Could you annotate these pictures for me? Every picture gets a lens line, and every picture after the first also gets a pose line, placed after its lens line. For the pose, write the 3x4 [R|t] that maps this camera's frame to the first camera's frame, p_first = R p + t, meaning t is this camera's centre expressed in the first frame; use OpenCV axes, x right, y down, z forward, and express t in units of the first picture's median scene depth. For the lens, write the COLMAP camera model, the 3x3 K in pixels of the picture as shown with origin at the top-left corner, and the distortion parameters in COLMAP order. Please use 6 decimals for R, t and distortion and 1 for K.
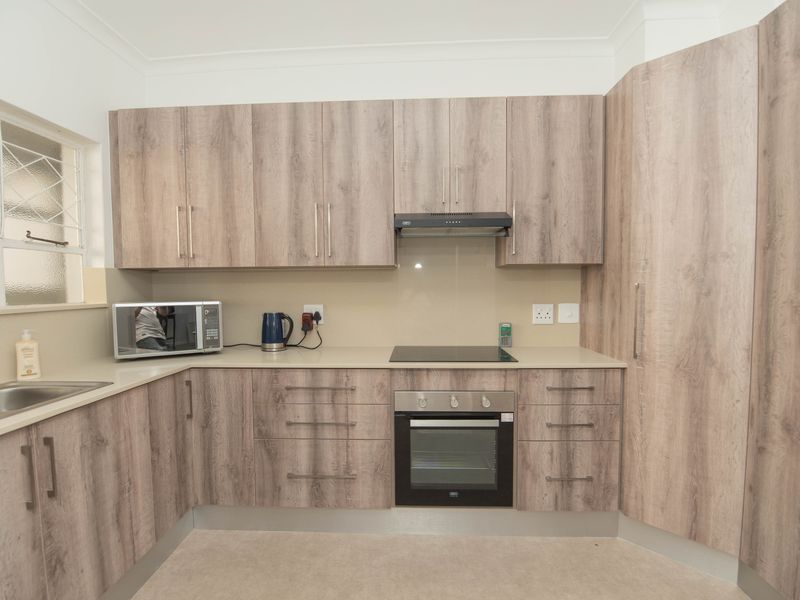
lens RADIAL K [[404.1, 0, 400.0], [0, 404.1, 306.6], [0, 0, 1]] dist [-0.003307, -0.010399]
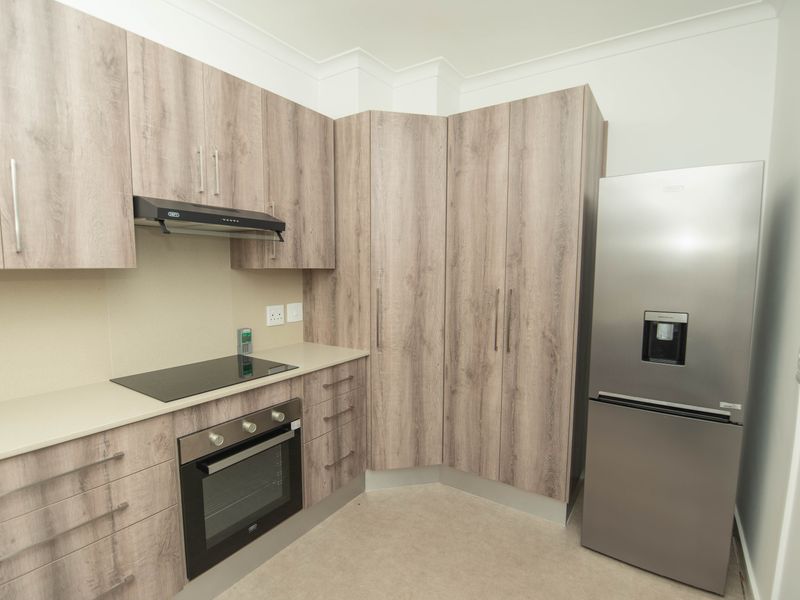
lens RADIAL K [[404.1, 0, 400.0], [0, 404.1, 306.6], [0, 0, 1]] dist [-0.003307, -0.010399]
pose [[0.521300, -0.073781, 0.850178, -0.417639], [0.034276, 0.997262, 0.065528, -0.072010], [-0.852685, -0.005019, 0.522402, 0.254318]]
